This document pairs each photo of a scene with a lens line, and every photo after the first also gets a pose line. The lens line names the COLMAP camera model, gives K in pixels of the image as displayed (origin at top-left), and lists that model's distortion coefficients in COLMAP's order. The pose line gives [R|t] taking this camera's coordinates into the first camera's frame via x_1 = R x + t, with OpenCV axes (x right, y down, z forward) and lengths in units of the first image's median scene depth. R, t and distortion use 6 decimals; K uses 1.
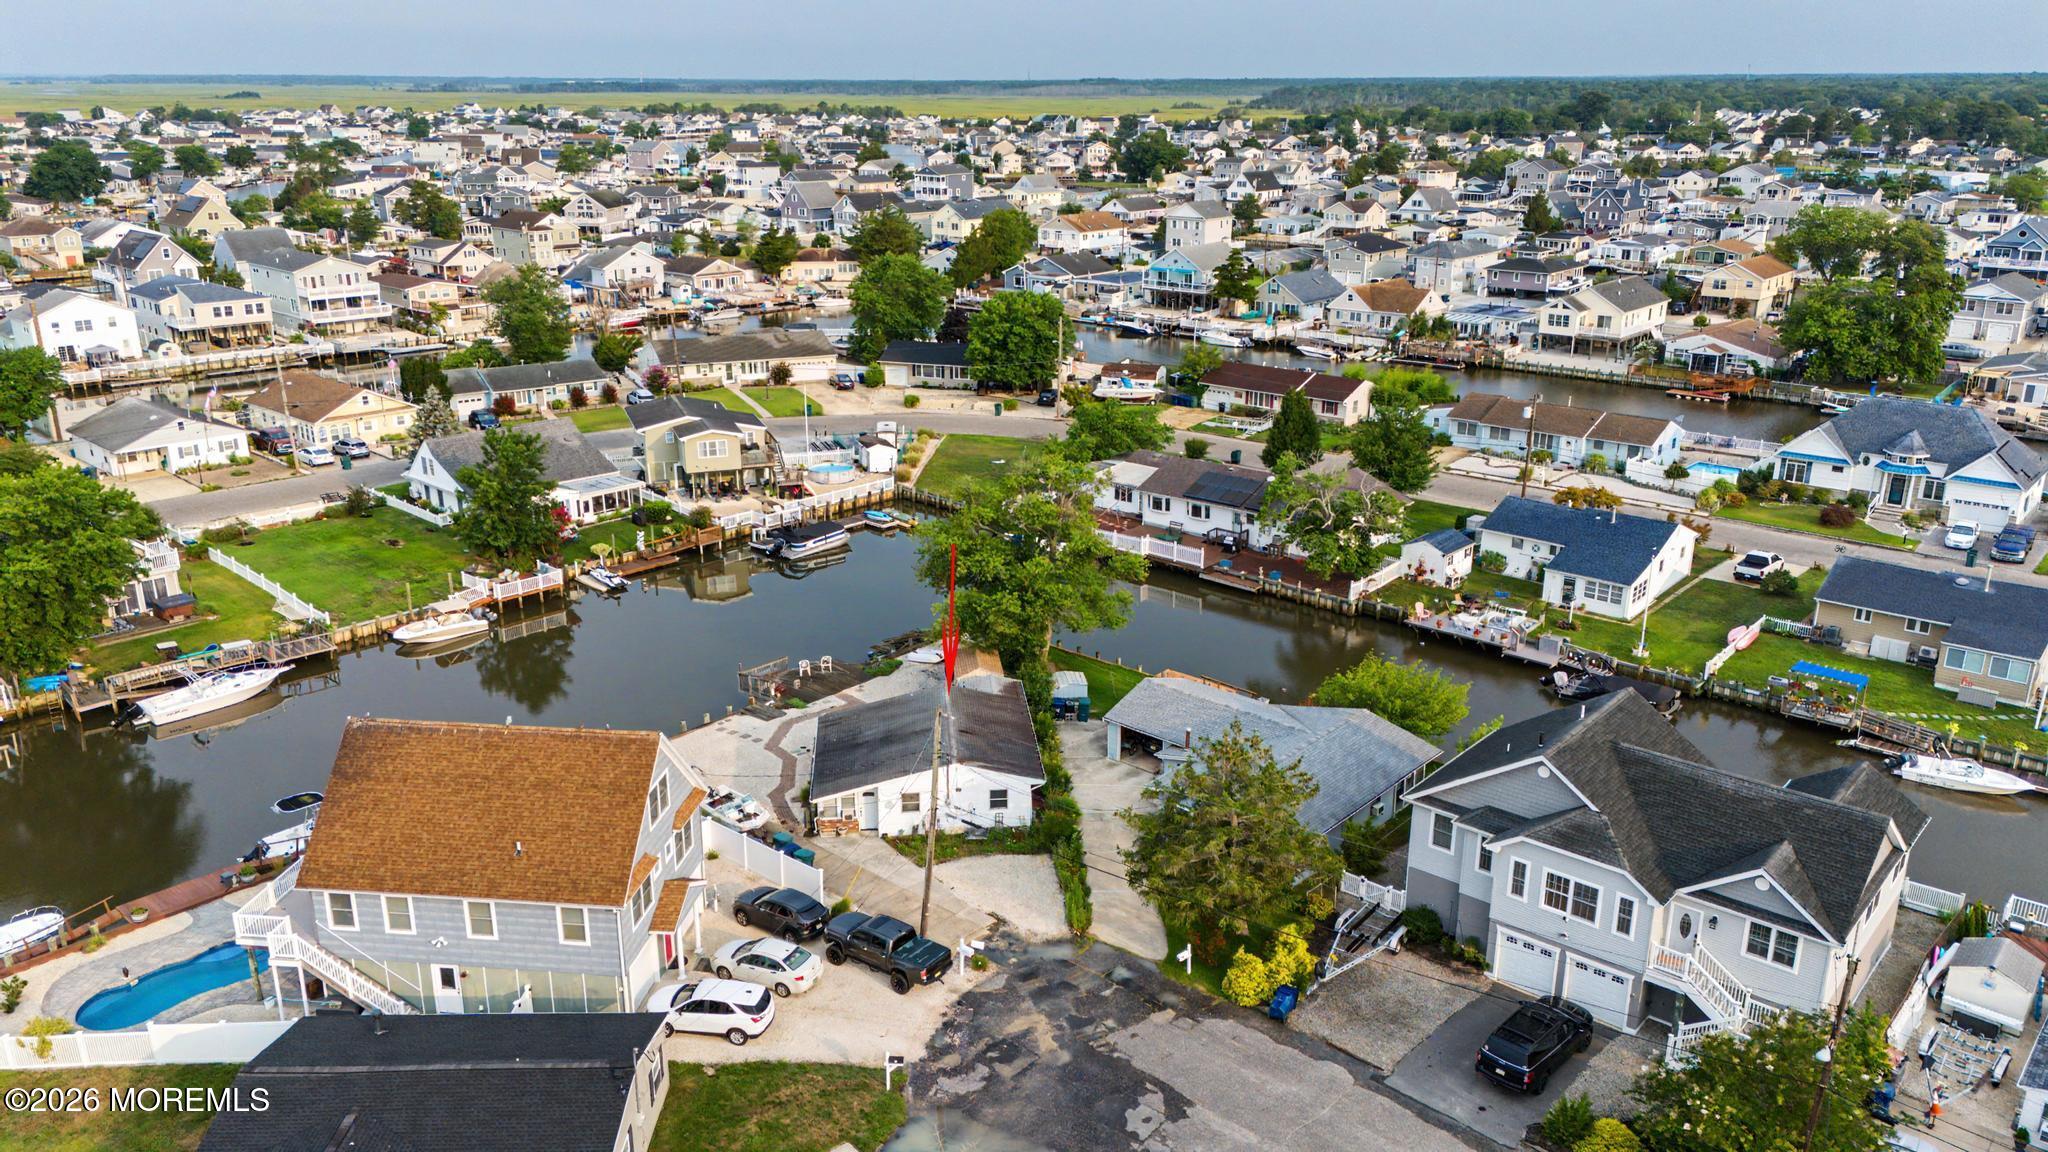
lens RADIAL K [[1497.3, 0, 1020.7], [0, 1497.3, 583.3], [0, 0, 1]] dist [0.073926, -0.076043]
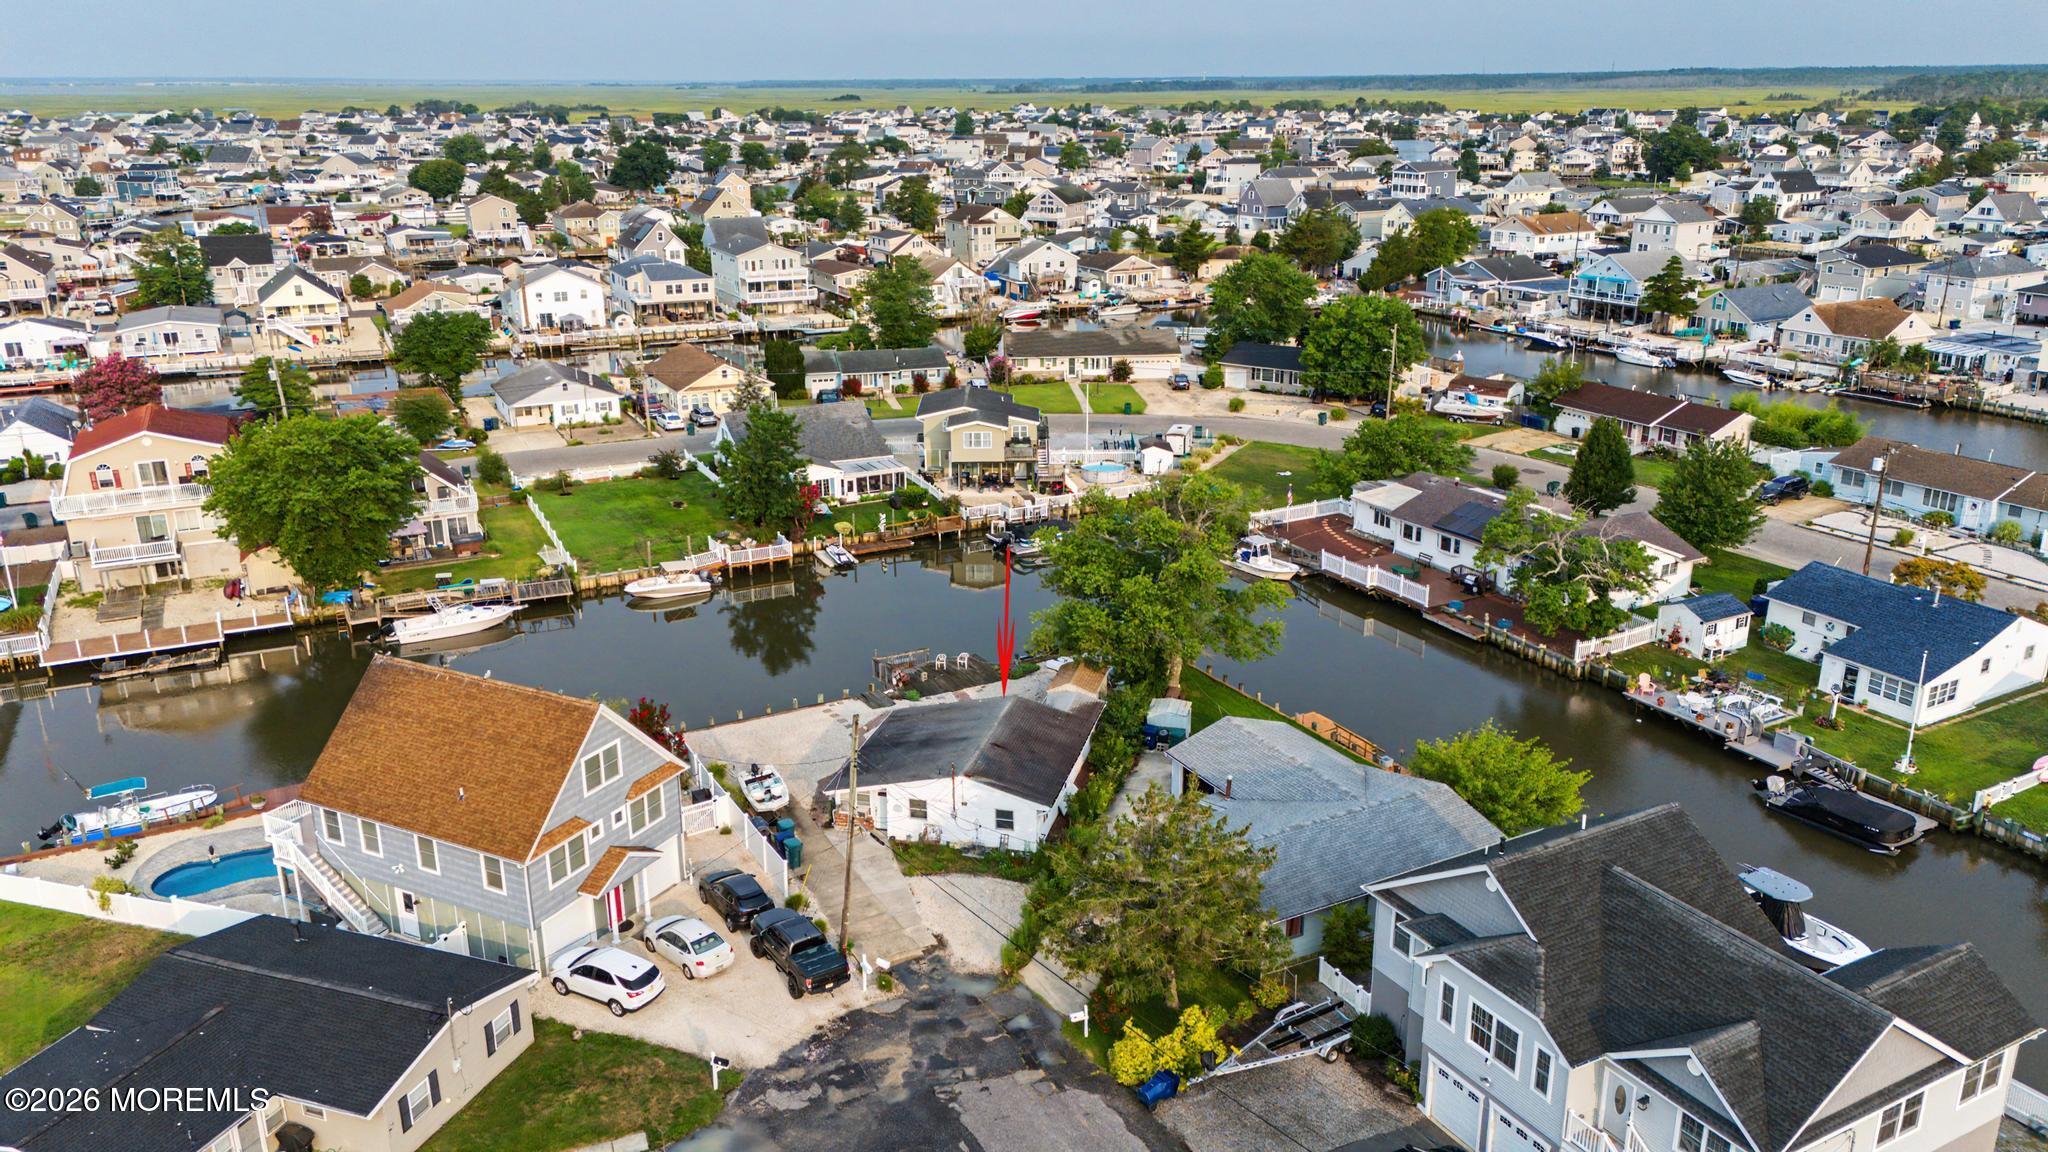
lens RADIAL K [[1497.3, 0, 1019.2], [0, 1497.3, 575.6], [0, 0, 1]] dist [0.073926, -0.076043]
pose [[0.938577, 0.101129, -0.329917, 0.174307], [-0.102004, 0.994675, 0.014705, -0.016107], [0.329648, 0.019851, 0.943895, 0.052687]]
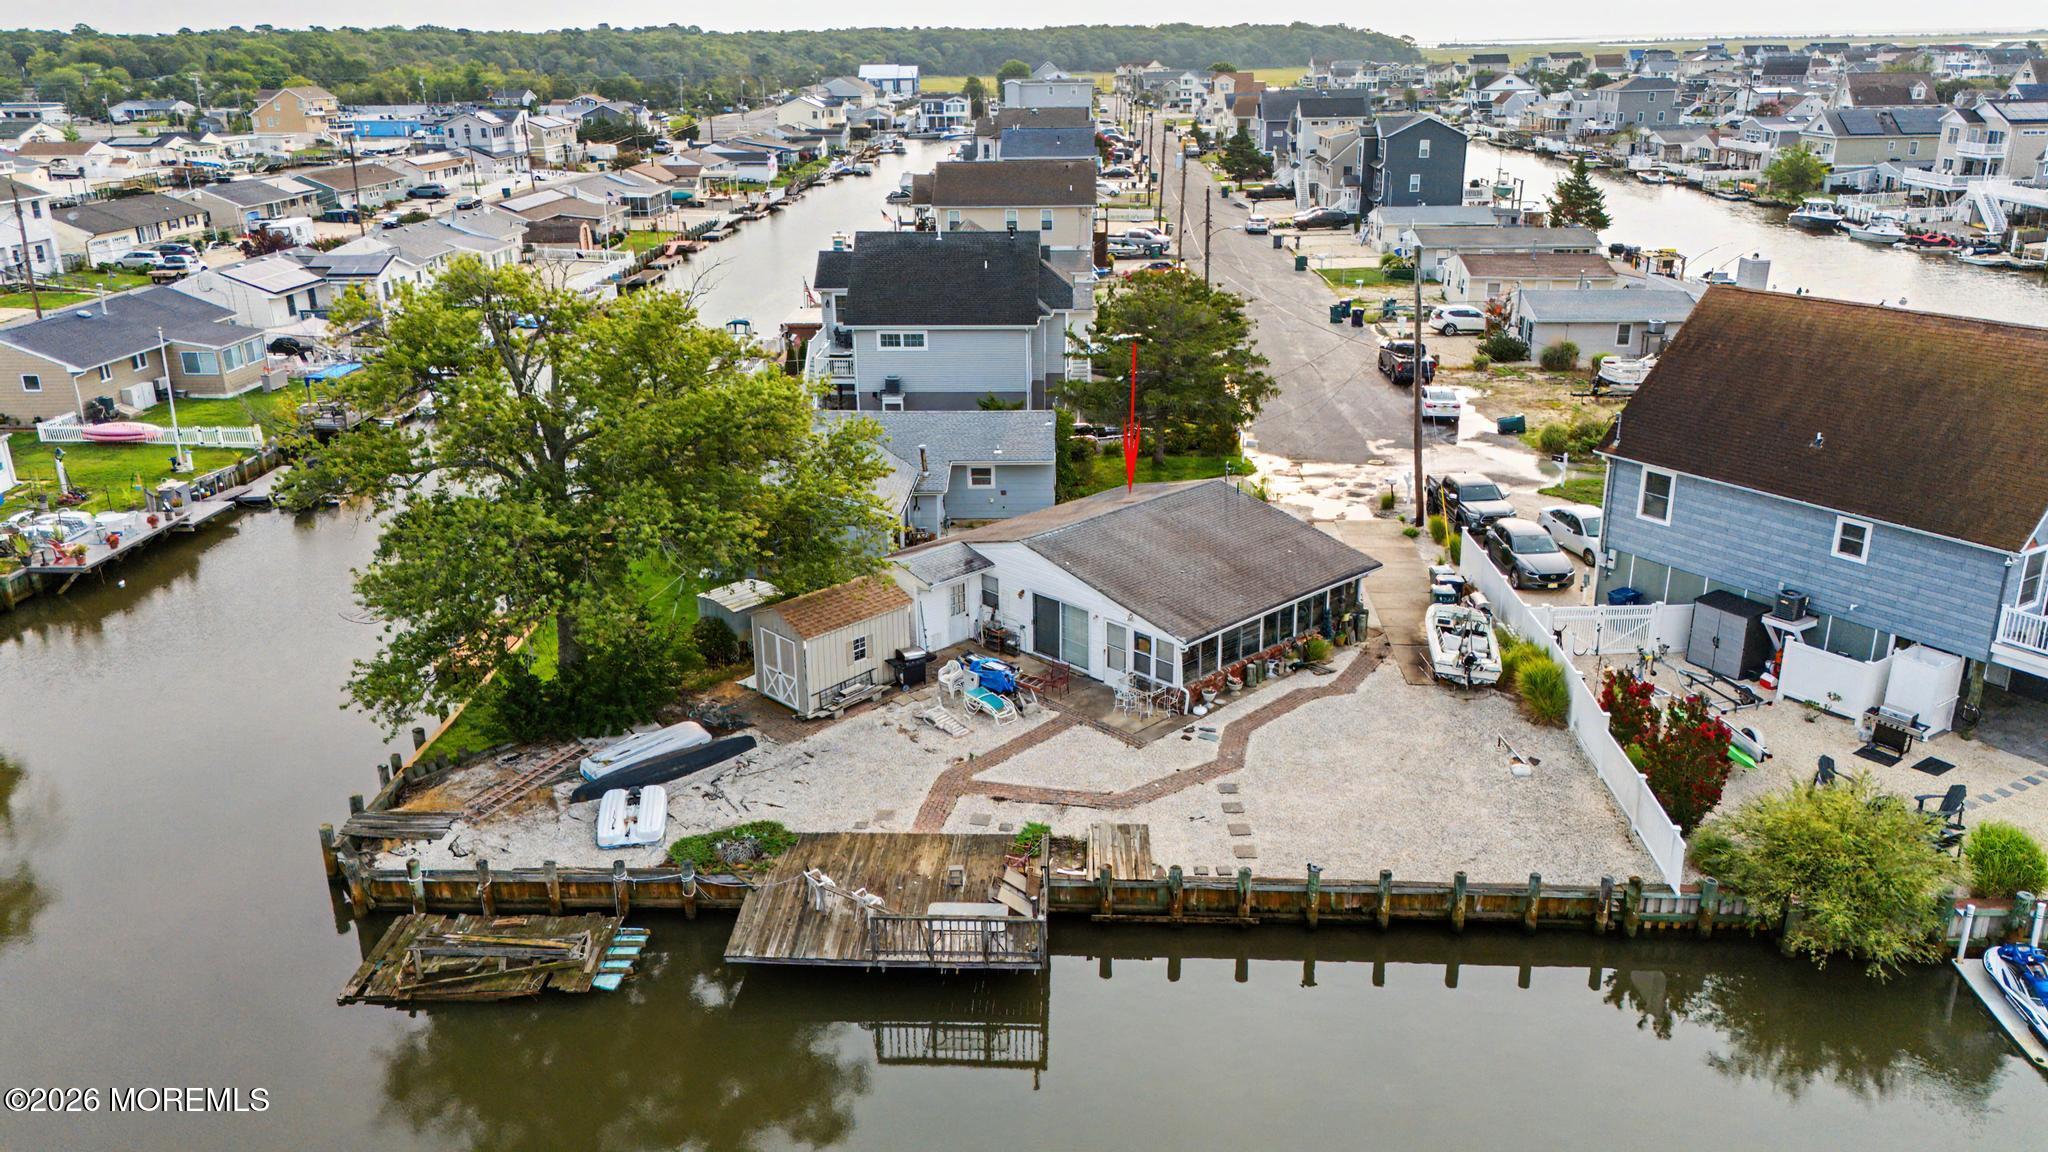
lens RADIAL K [[1497.3, 0, 1021.0], [0, 1497.3, 576.6], [0, 0, 1]] dist [0.073926, -0.076043]
pose [[-0.624169, -0.254995, 0.738506, -0.316445], [0.258085, 0.824885, 0.502949, -0.138844], [-0.737432, 0.504522, -0.449057, 0.832607]]
